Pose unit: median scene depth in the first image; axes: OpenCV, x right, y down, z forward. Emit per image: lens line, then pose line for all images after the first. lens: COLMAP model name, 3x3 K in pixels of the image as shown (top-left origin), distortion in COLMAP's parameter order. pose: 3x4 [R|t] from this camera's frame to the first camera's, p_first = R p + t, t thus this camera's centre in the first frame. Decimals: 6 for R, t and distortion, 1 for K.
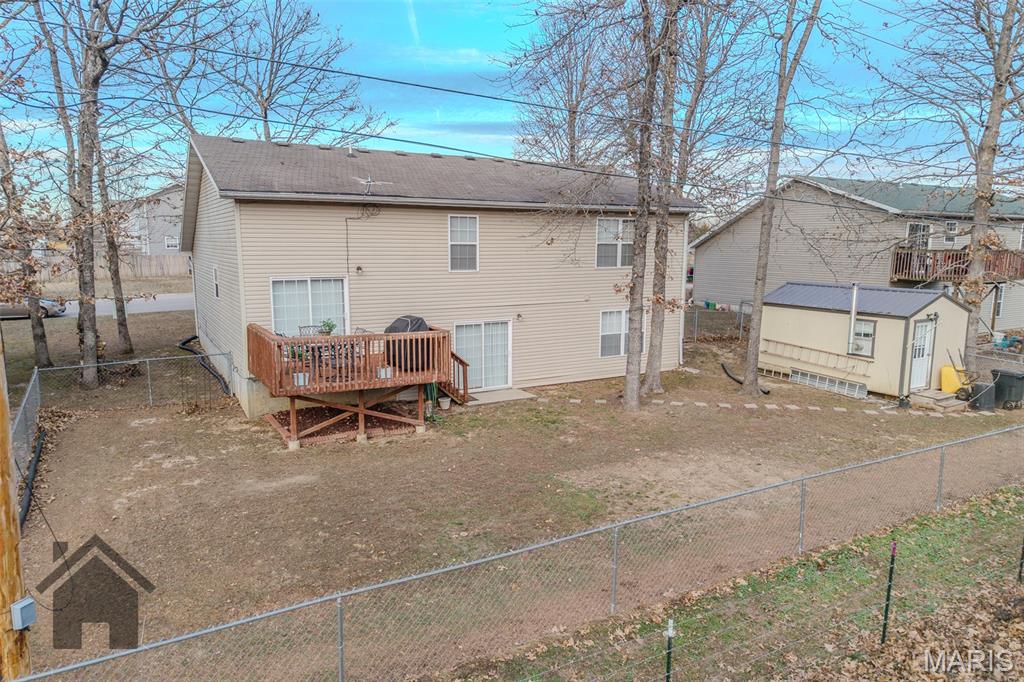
lens RADIAL K [[694.9, 0, 512.0], [0, 694.9, 341.0], [0, 0, 1]] dist [0.038238, -0.070152]
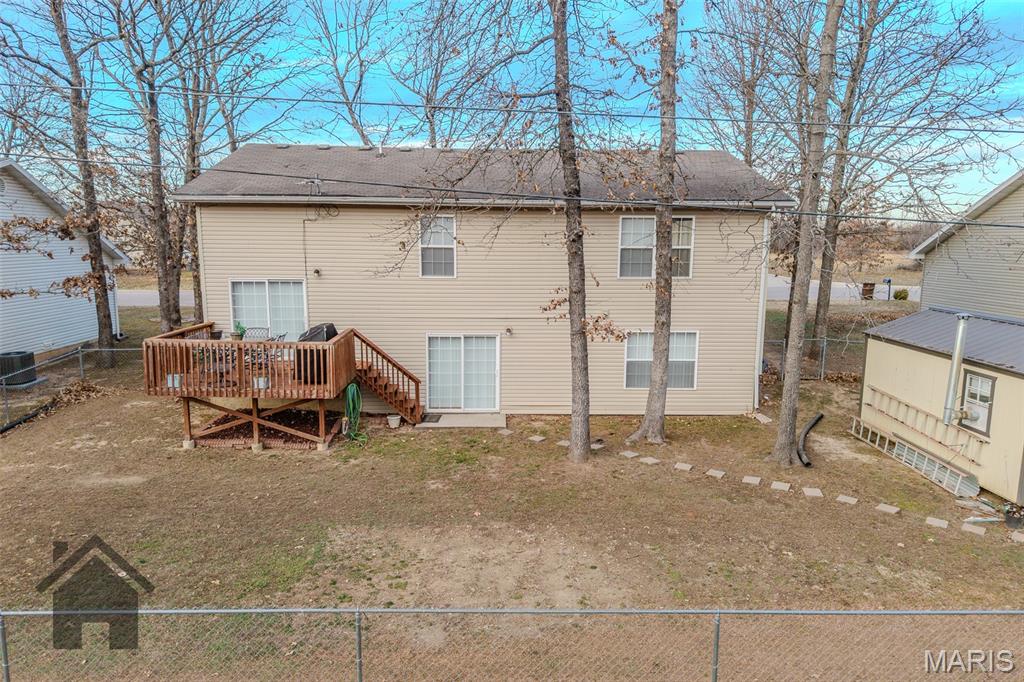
lens RADIAL K [[694.9, 0, 512.0], [0, 694.9, 341.0], [0, 0, 1]] dist [0.038238, -0.070152]
pose [[0.878477, 0.073810, -0.472049, 0.506874], [-0.072815, 0.997137, 0.020405, -0.049872], [0.472203, 0.016447, 0.881336, 0.290054]]
